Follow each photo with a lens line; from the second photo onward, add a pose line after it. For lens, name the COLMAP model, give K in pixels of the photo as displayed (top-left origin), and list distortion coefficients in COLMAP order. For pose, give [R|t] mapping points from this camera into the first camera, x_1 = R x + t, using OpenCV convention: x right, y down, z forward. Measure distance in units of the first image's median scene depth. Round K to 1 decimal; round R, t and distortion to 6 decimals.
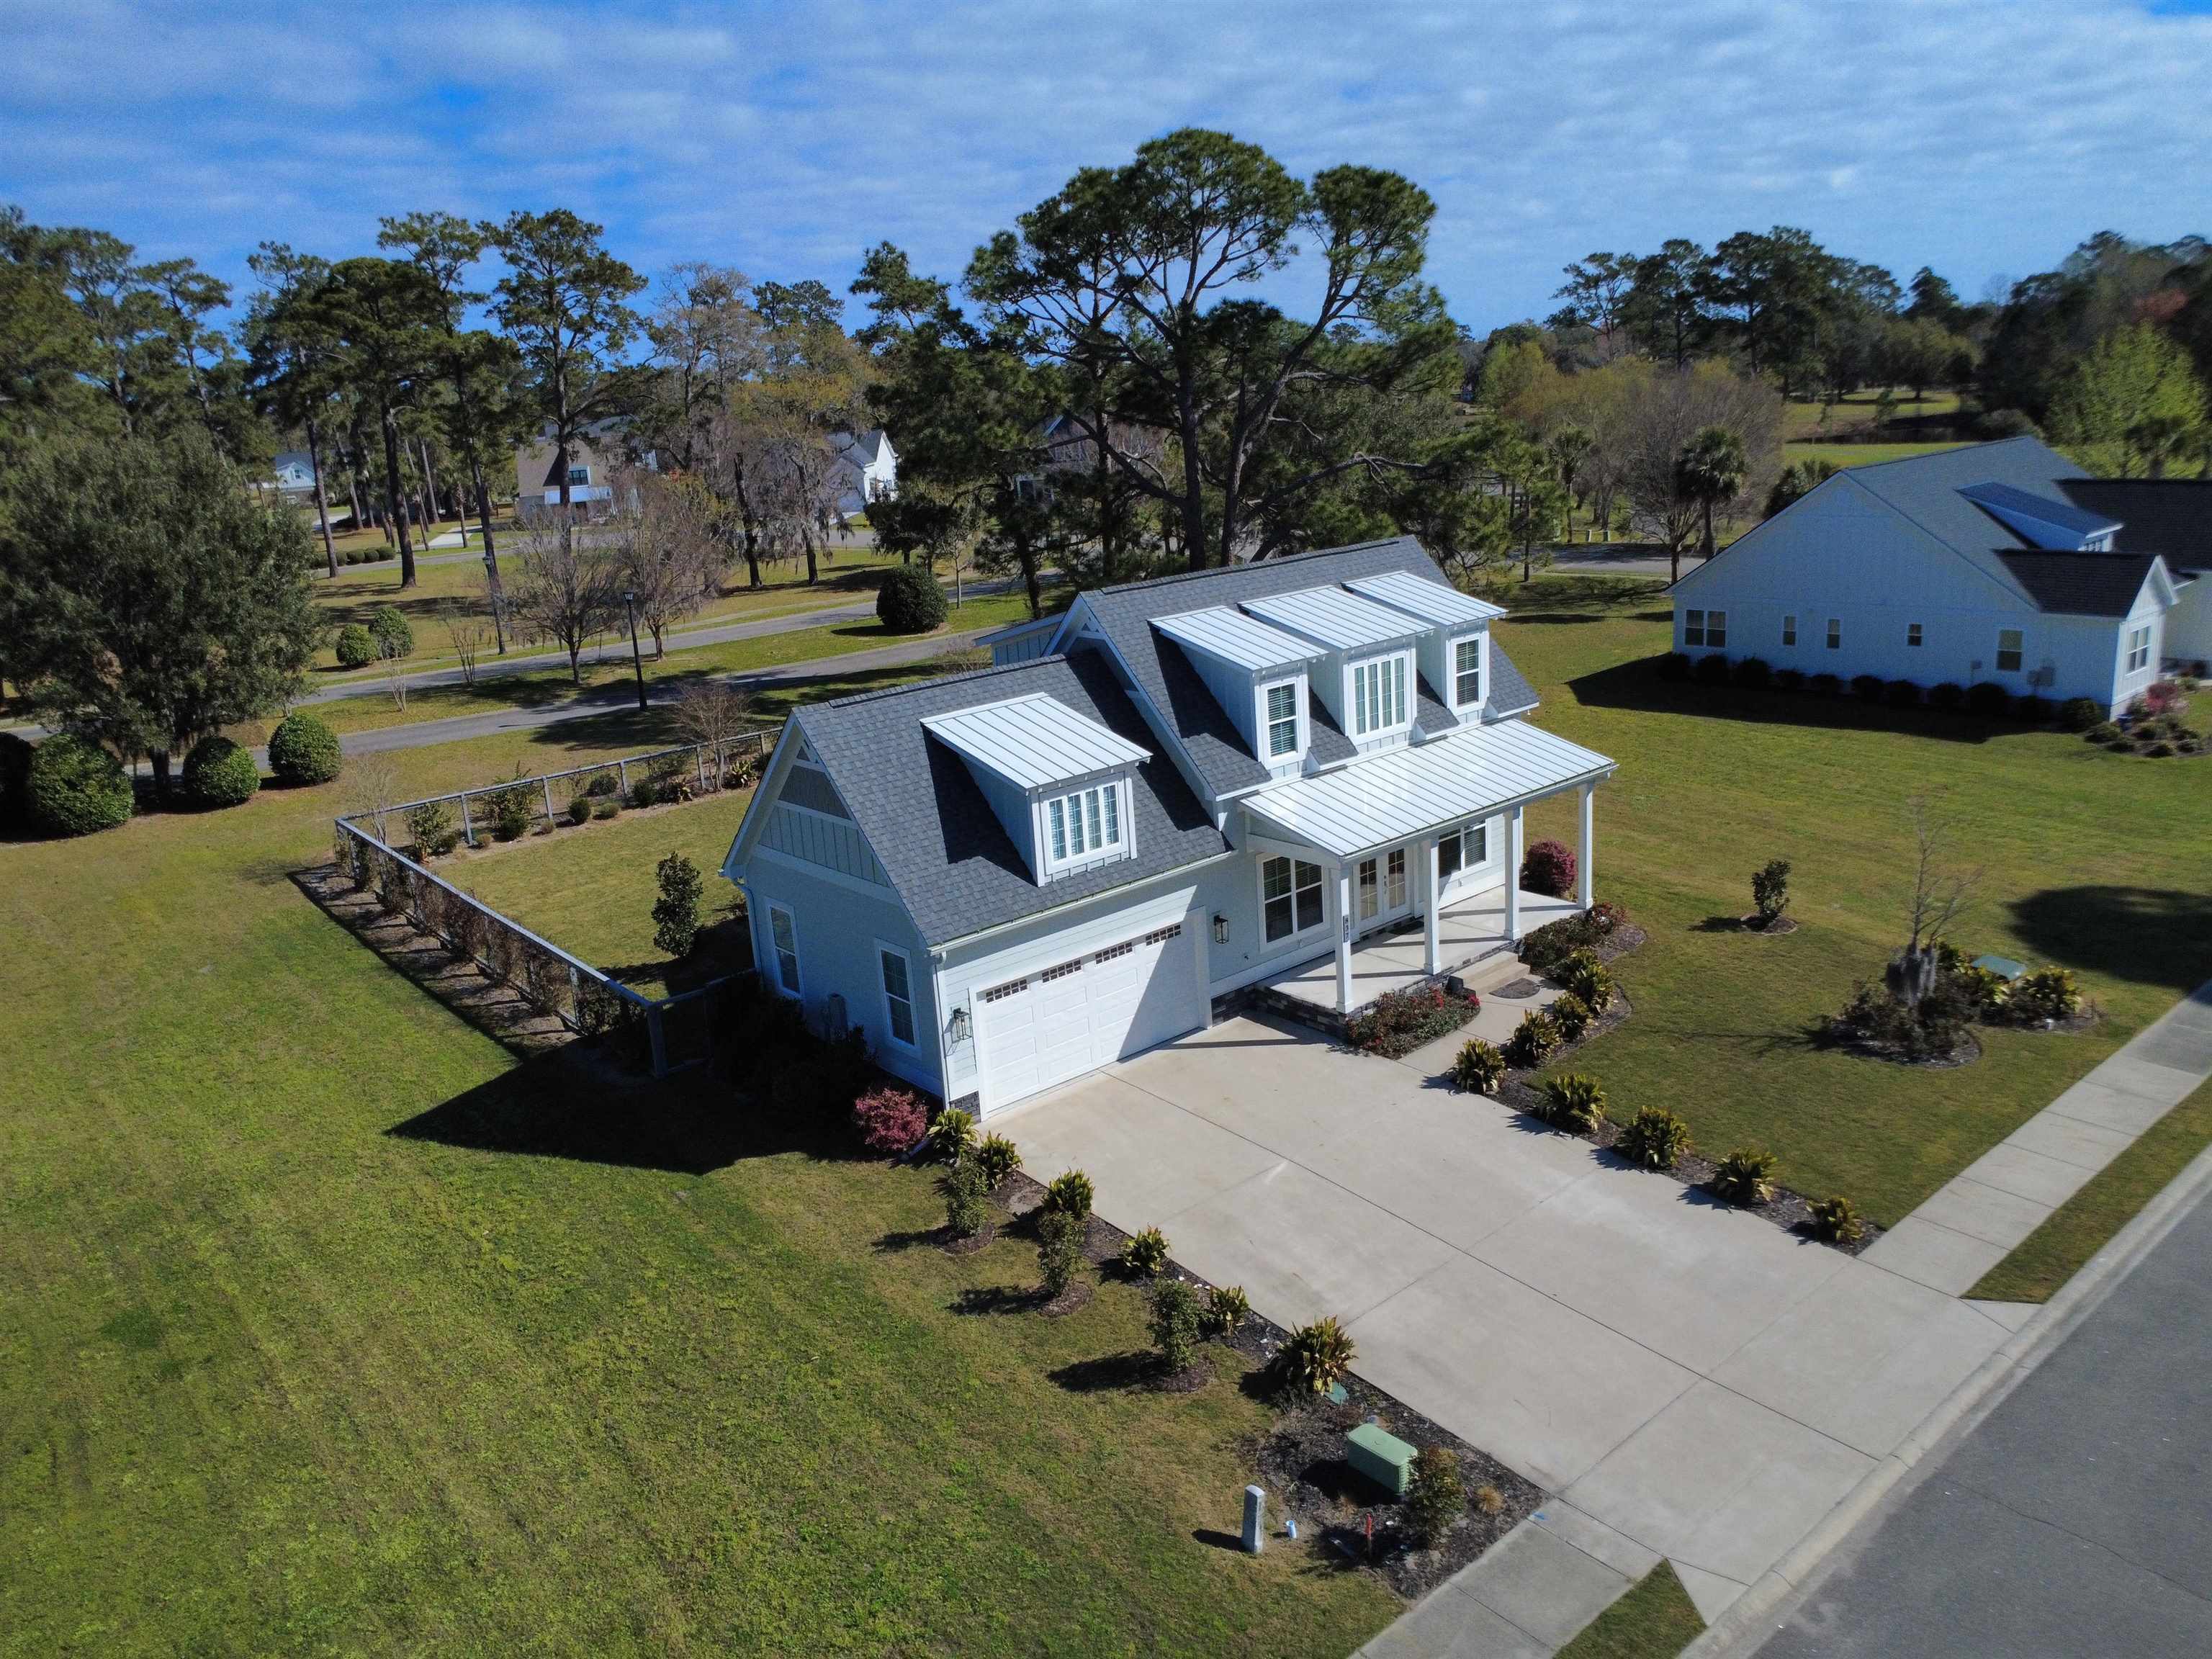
lens RADIAL K [[1676.0, 0, 1106.0], [0, 1676.0, 829.5], [0, 0, 1]] dist [-0.002407, 0.000291]
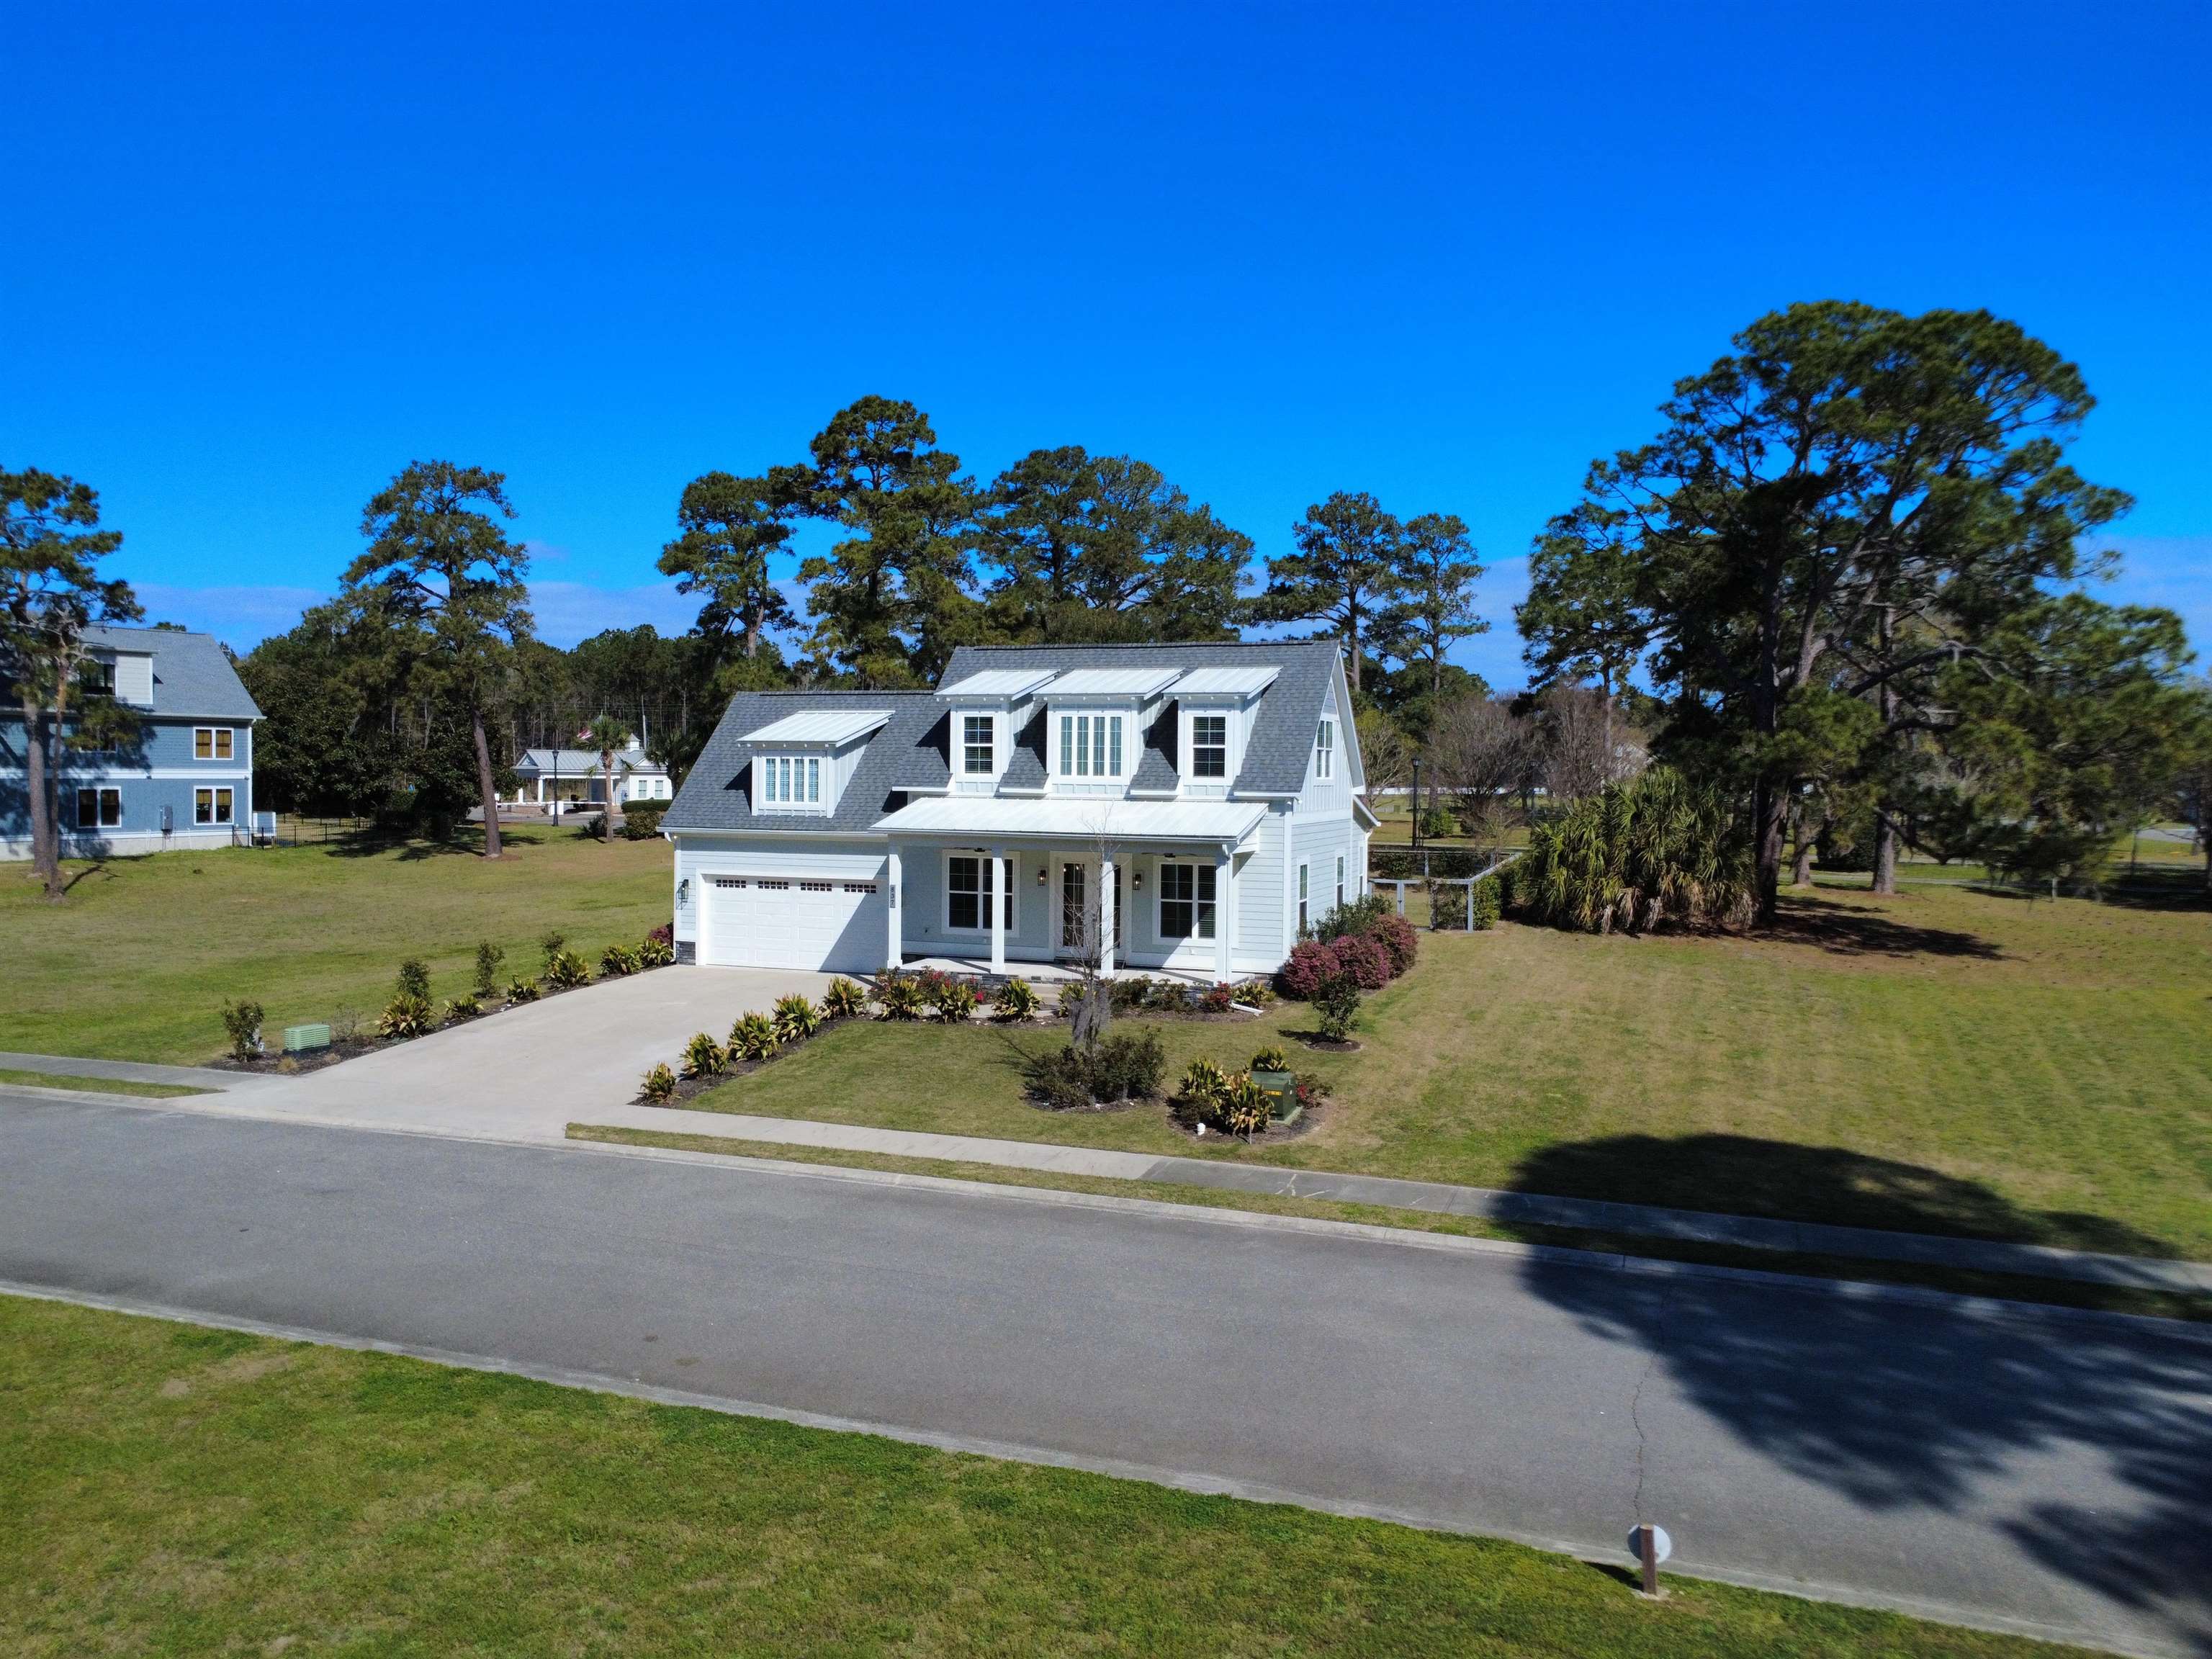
lens RADIAL K [[1676.0, 0, 1106.0], [0, 1676.0, 829.5], [0, 0, 1]] dist [-0.002407, 0.000291]
pose [[0.482059, 0.106747, -0.869612, 1.254759], [-0.273322, 0.961339, -0.033505, 0.010130], [0.832415, 0.253835, 0.492598, 0.504097]]
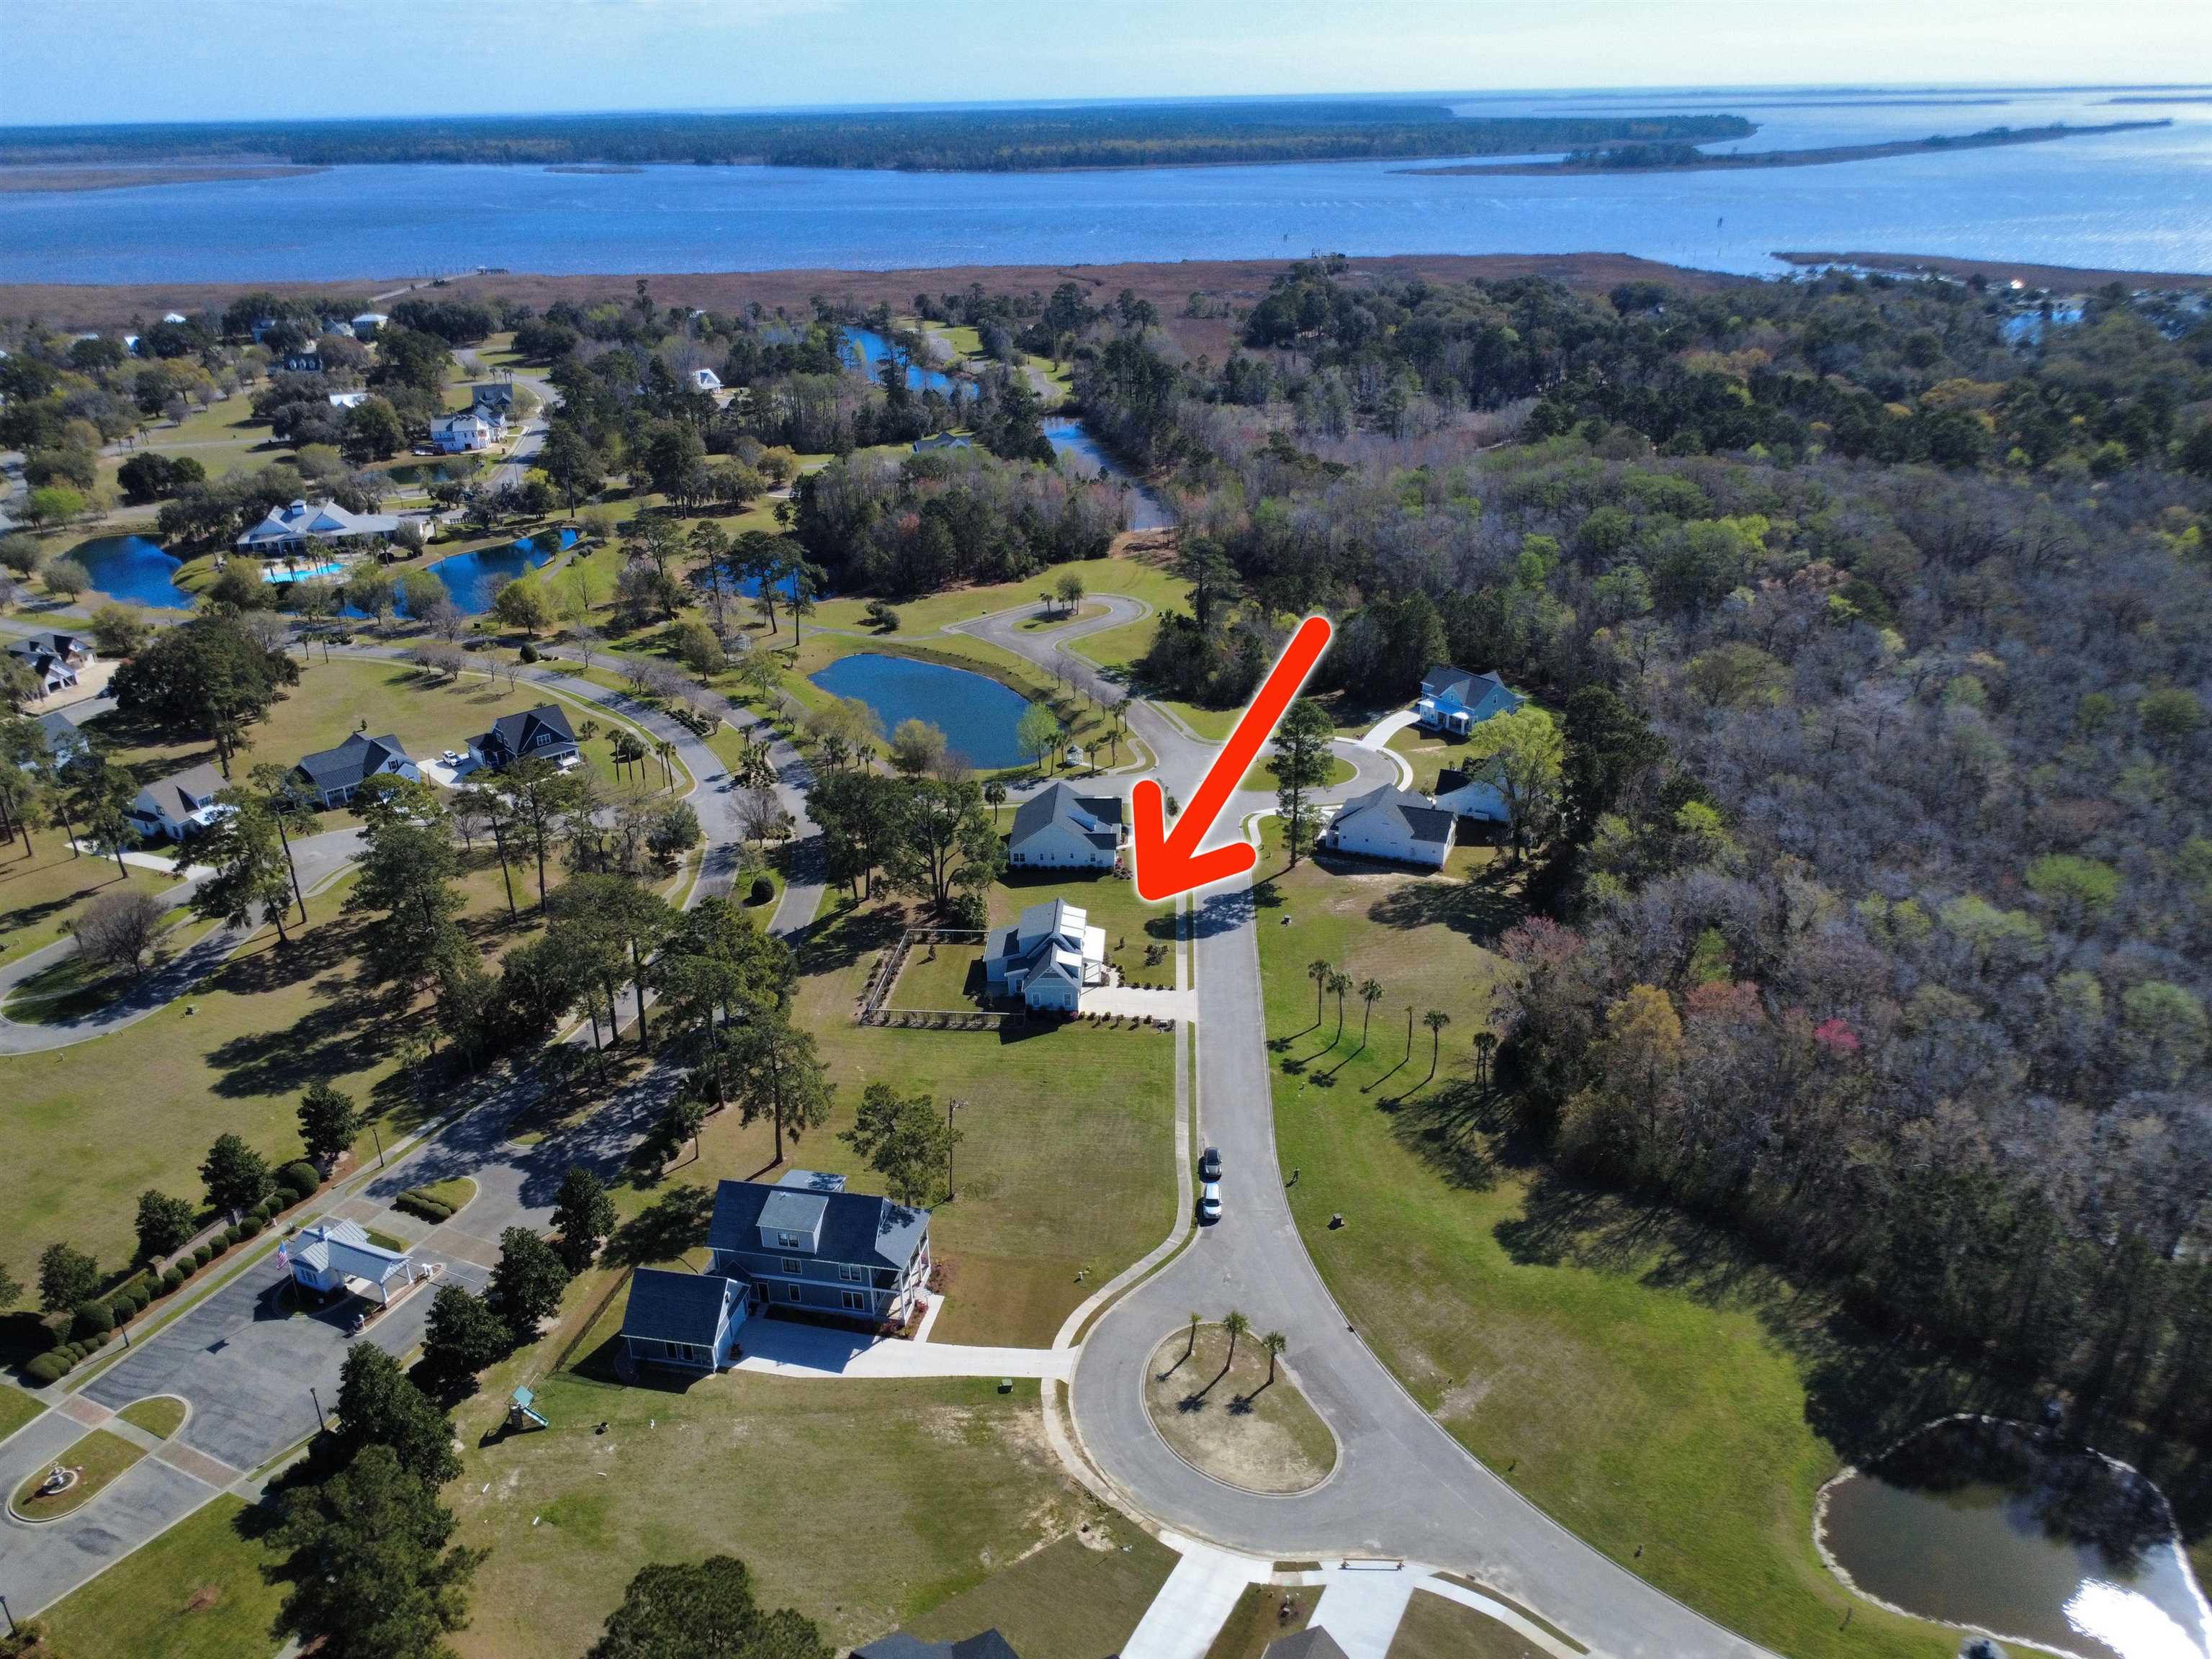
lens RADIAL K [[1676.0, 0, 1106.0], [0, 1676.0, 829.5], [0, 0, 1]] dist [-0.002407, 0.000291]
pose [[0.676920, -0.247892, 0.693057, -4.461510], [0.163853, 0.968705, 0.186448, -1.775229], [-0.717587, -0.012651, 0.696354, -3.809539]]
